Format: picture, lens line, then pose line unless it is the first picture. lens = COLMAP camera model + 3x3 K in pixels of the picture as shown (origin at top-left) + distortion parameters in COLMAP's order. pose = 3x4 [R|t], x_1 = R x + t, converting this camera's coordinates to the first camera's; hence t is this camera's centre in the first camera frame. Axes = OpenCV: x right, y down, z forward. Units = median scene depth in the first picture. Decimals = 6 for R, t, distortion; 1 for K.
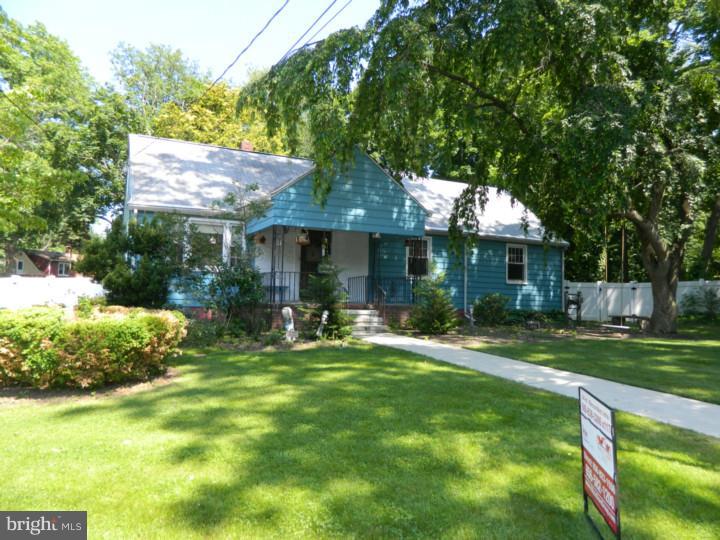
lens RADIAL K [[540.2, 0, 361.2], [0, 540.2, 266.6], [0, 0, 1]] dist [0.003254, 0.000289]
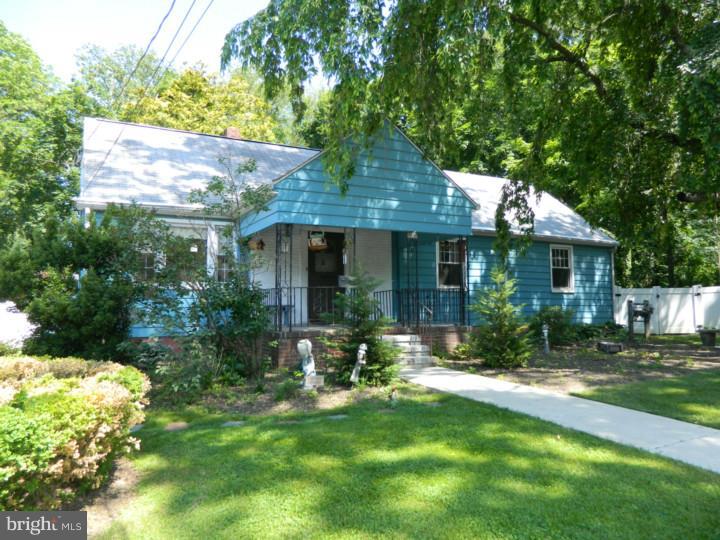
lens RADIAL K [[540.2, 0, 358.6], [0, 540.2, 273.8], [0, 0, 1]] dist [0.003254, 0.000289]
pose [[0.999337, -0.027092, 0.024311, -0.066060], [0.027171, 0.999627, -0.002907, -0.003592], [-0.024223, 0.003565, 0.999700, 0.249096]]
